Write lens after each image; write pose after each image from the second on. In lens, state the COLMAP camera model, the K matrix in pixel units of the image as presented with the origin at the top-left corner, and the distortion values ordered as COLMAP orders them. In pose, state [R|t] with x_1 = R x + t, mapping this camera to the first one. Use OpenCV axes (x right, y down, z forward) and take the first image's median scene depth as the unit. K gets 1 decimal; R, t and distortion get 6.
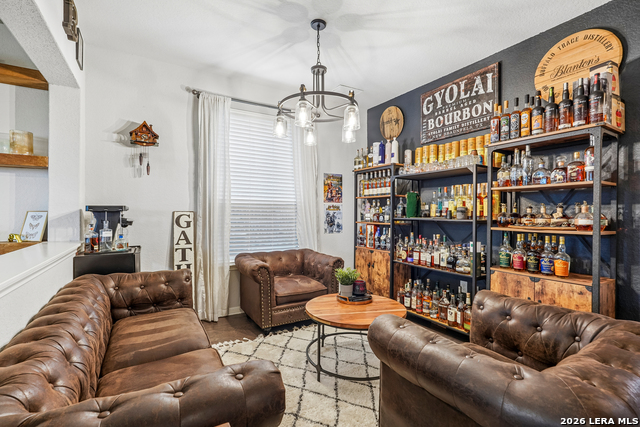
lens RADIAL K [[294.3, 0, 315.7], [0, 294.3, 213.7], [0, 0, 1]] dist [-0.009718, 0.005418]
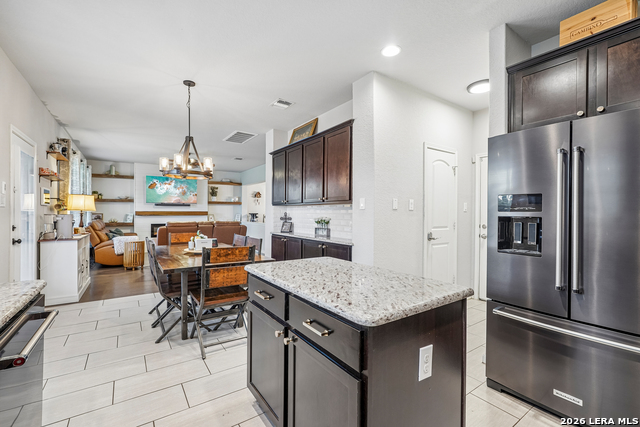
lens RADIAL K [[282.9, 0, 317.3], [0, 282.9, 213.1], [0, 0, 1]] dist [-0.001255, 0.000141]
pose [[0.997732, 0.005426, 0.067085, -0.057329], [-0.005115, 0.999975, -0.004818, -0.011916], [-0.067110, 0.004464, 0.997736, -3.098326]]
